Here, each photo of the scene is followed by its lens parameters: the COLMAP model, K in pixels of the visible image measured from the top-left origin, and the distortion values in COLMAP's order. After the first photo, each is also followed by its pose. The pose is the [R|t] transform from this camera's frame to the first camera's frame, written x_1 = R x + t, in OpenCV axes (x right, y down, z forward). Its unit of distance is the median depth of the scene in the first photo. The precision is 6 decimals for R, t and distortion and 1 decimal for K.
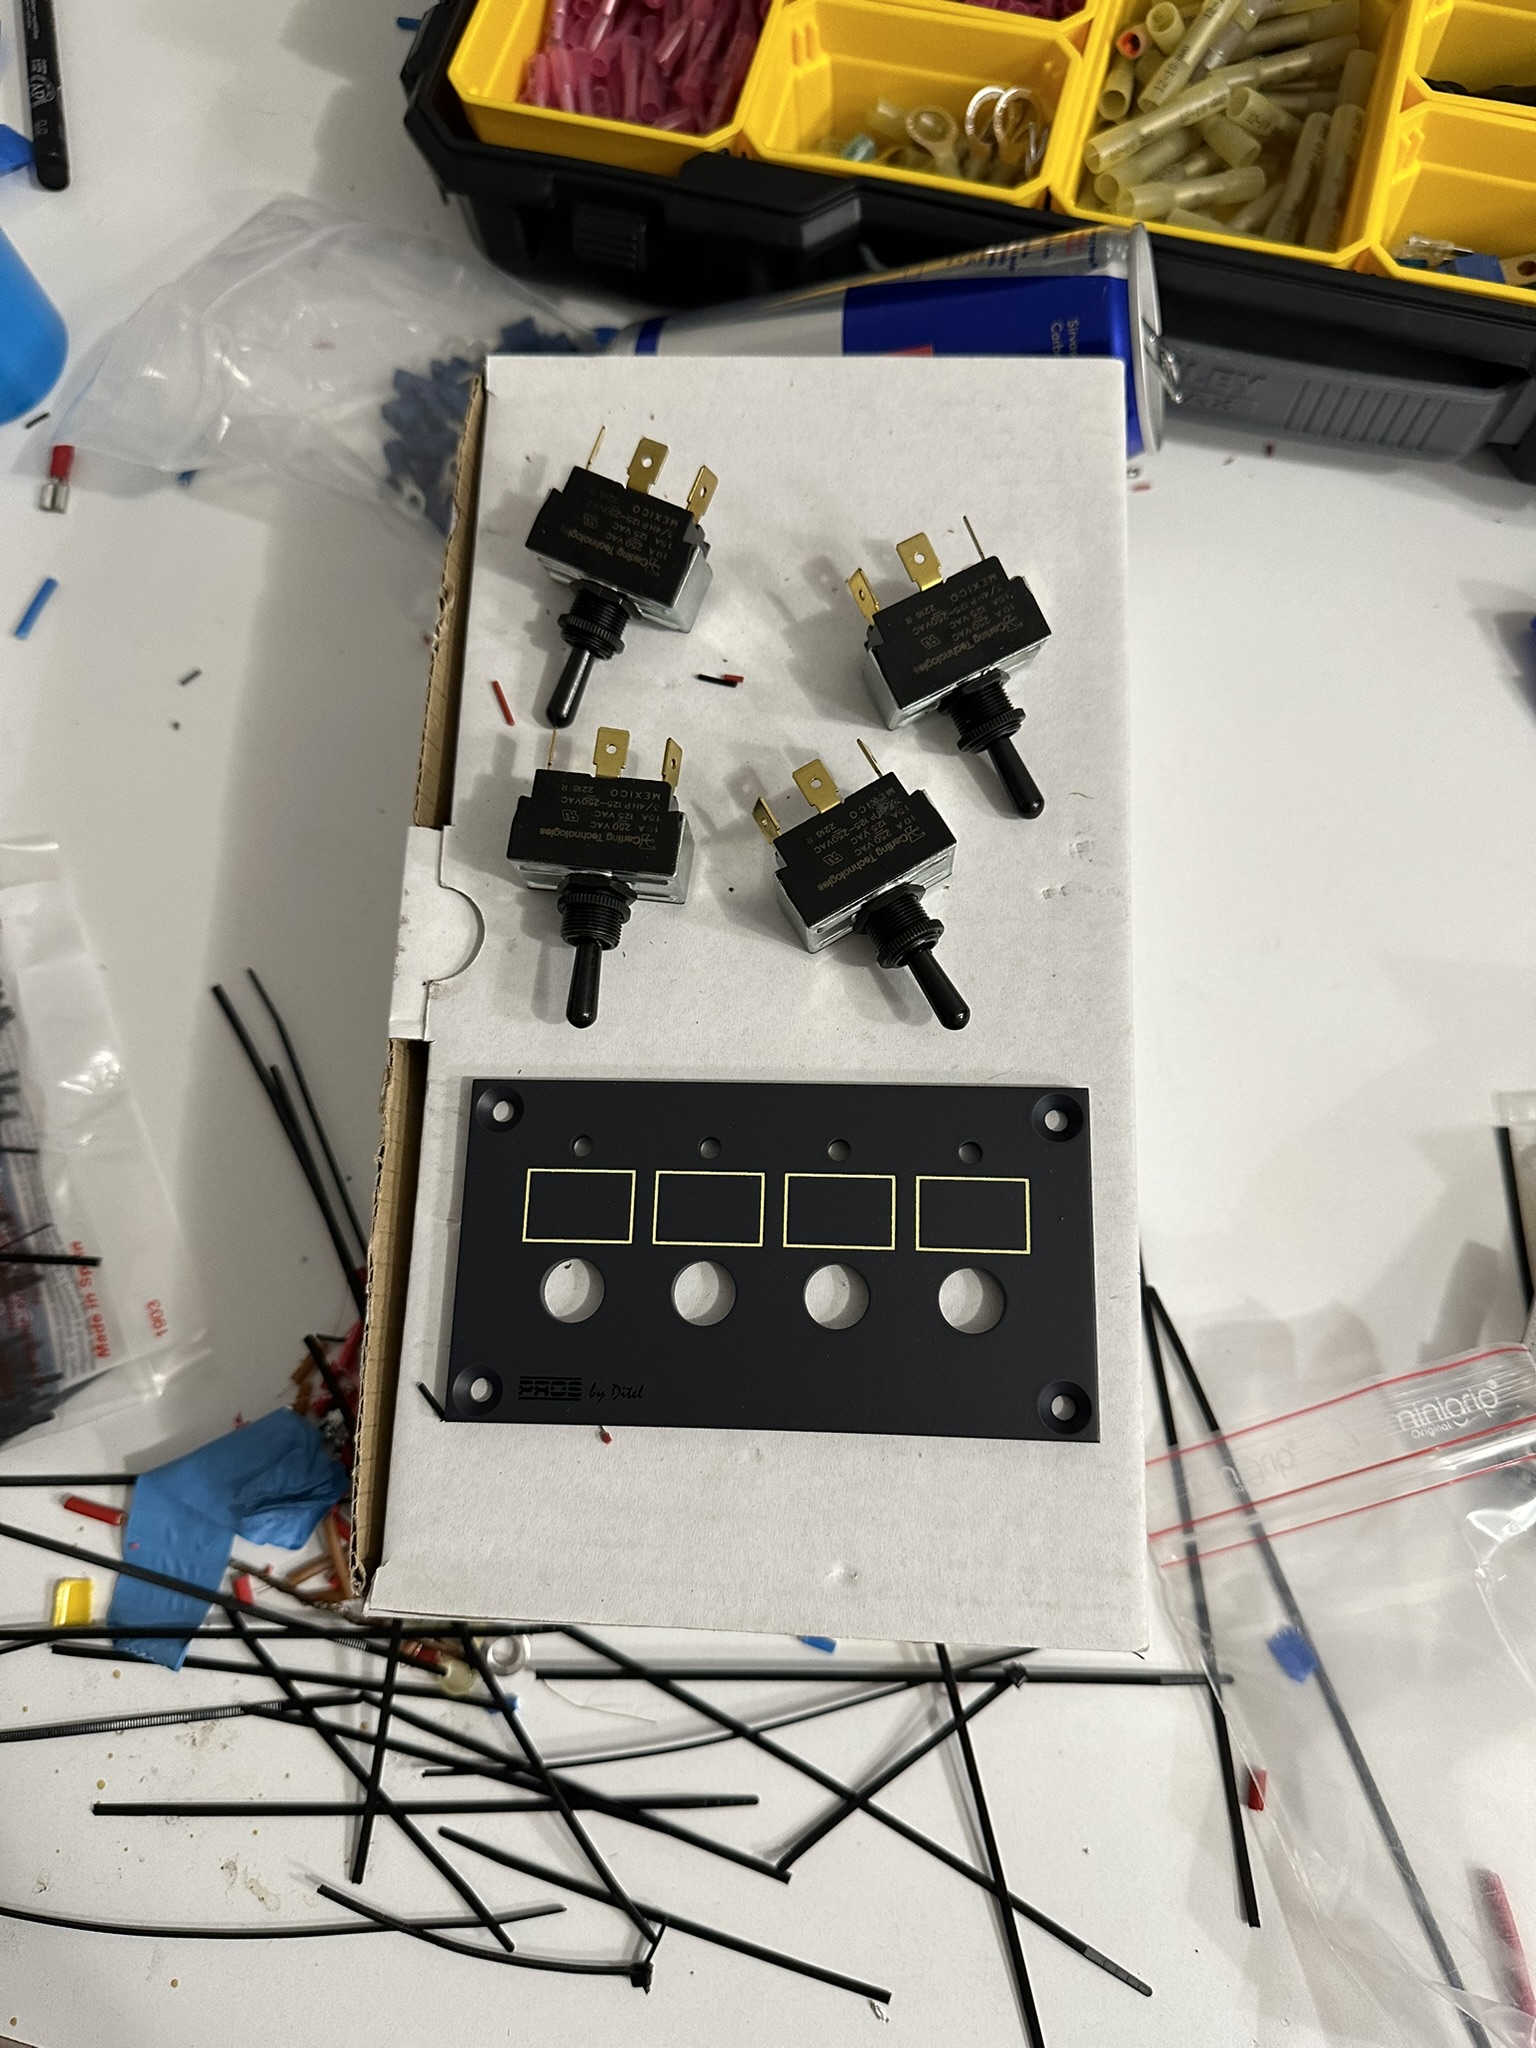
lens RADIAL K [[1612.5, 0, 768.0], [0, 1612.5, 1024.0], [0, 0, 1]] dist [0.111146, -0.001583]
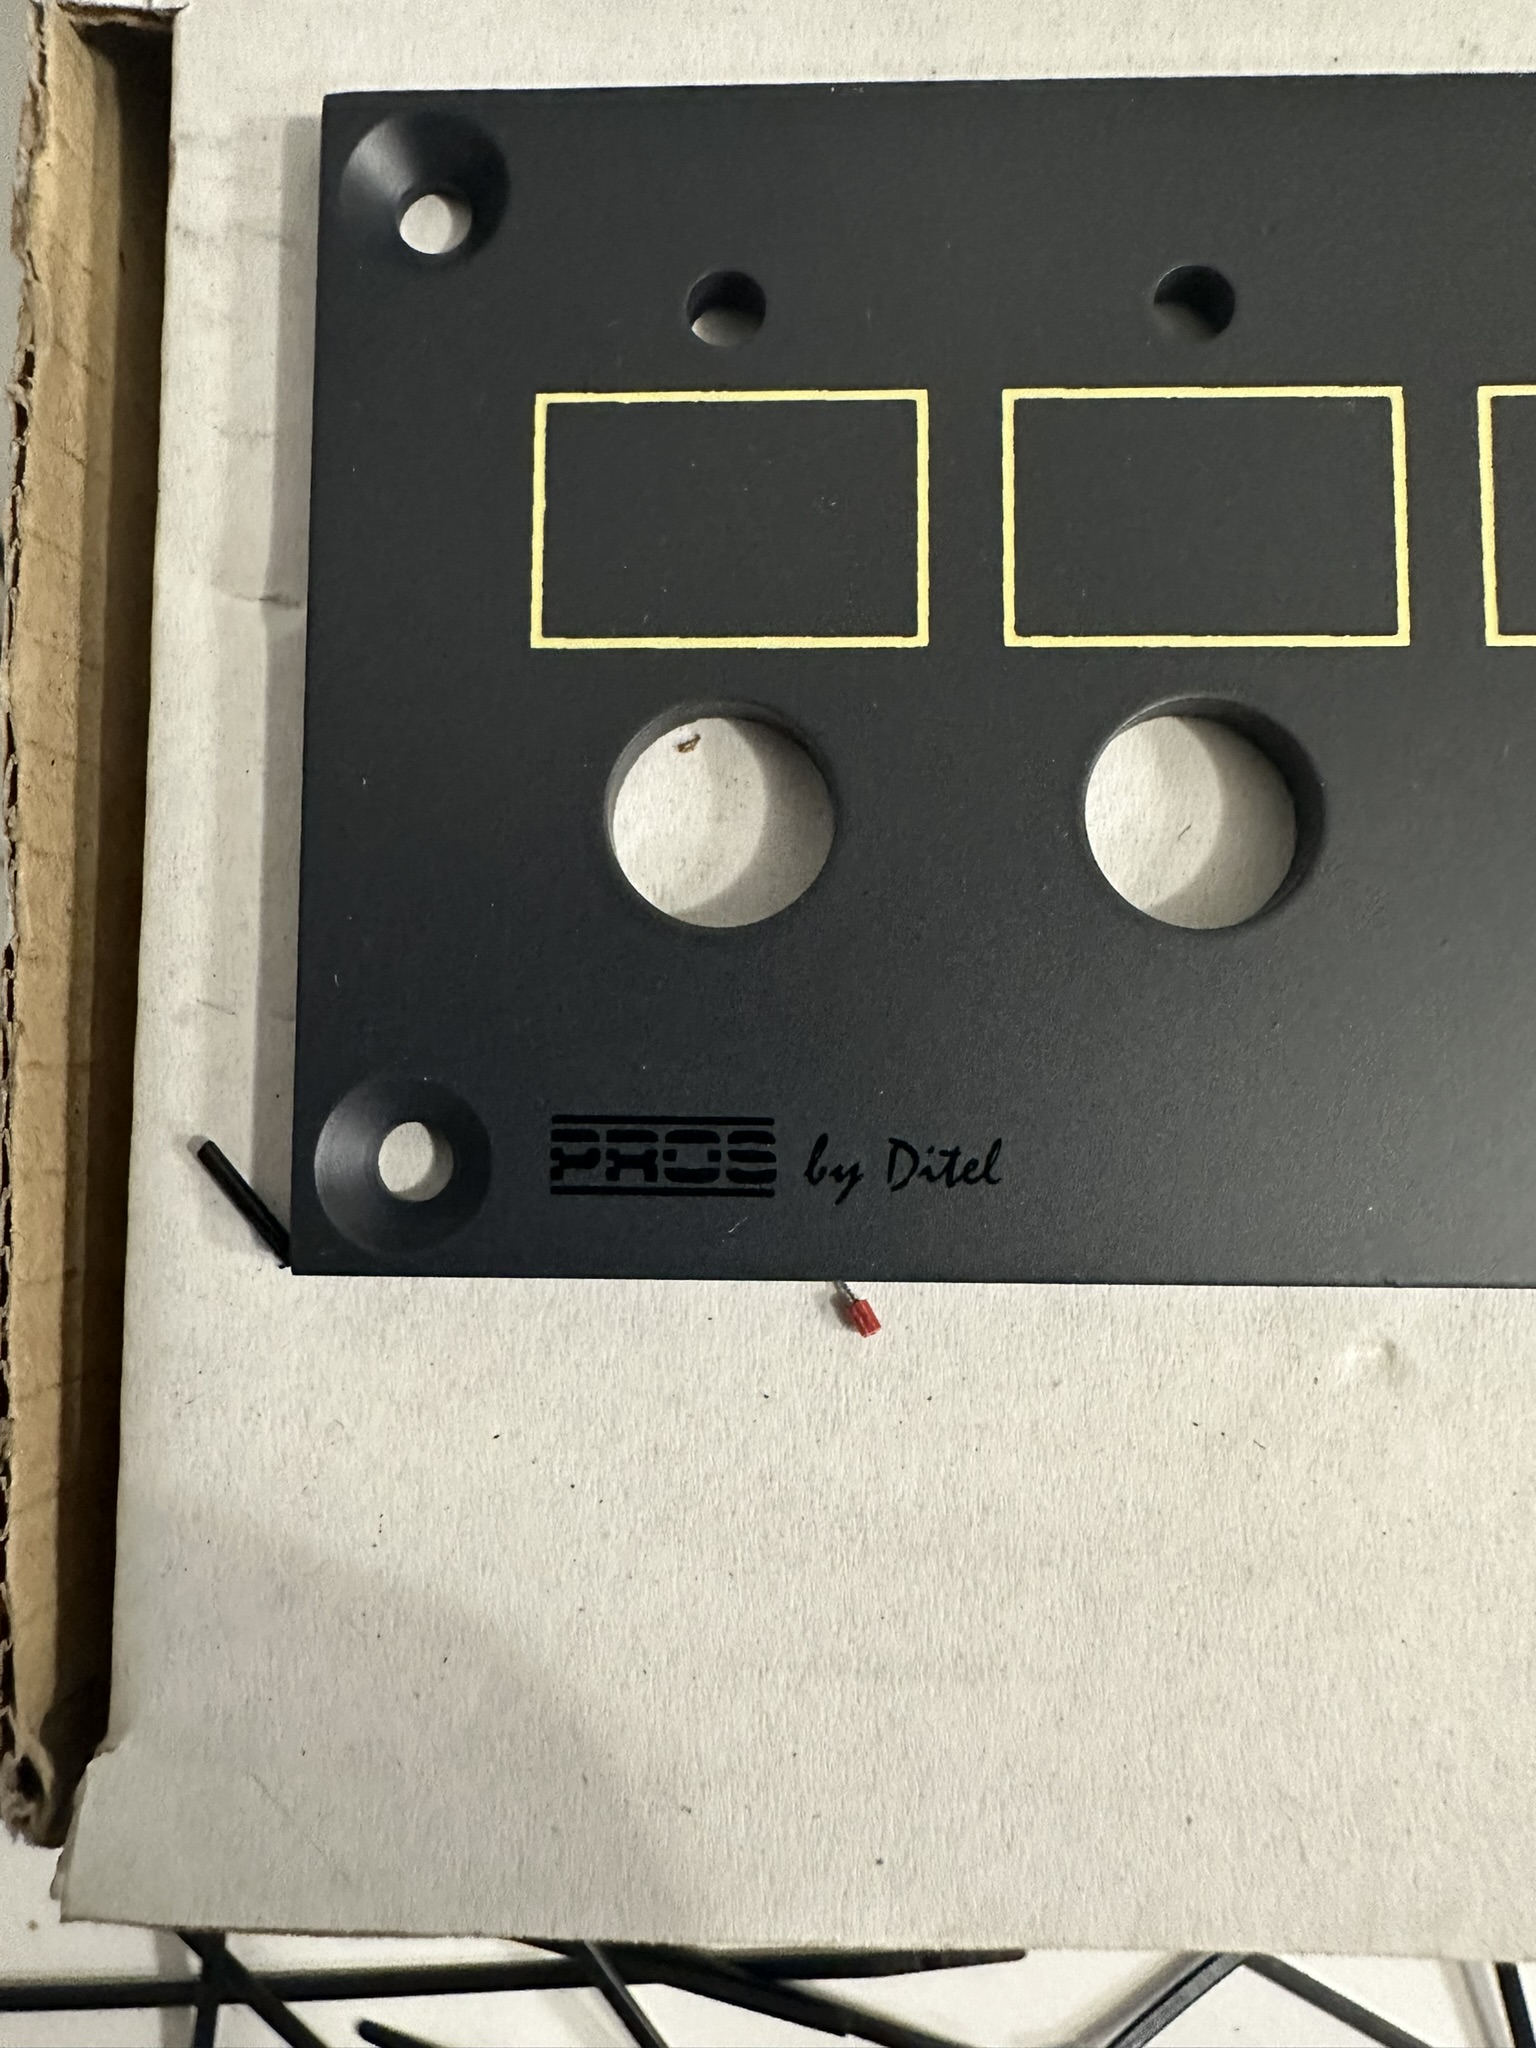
lens RADIAL K [[1790.7, 0, 768.0], [0, 1790.7, 1024.0], [0, 0, 1]] dist [-0.000430, 0.000376]
pose [[0.998601, -0.018701, 0.049454, -0.127786], [0.009621, 0.984014, 0.177832, 0.143971], [-0.051989, -0.177107, 0.982817, 0.683785]]
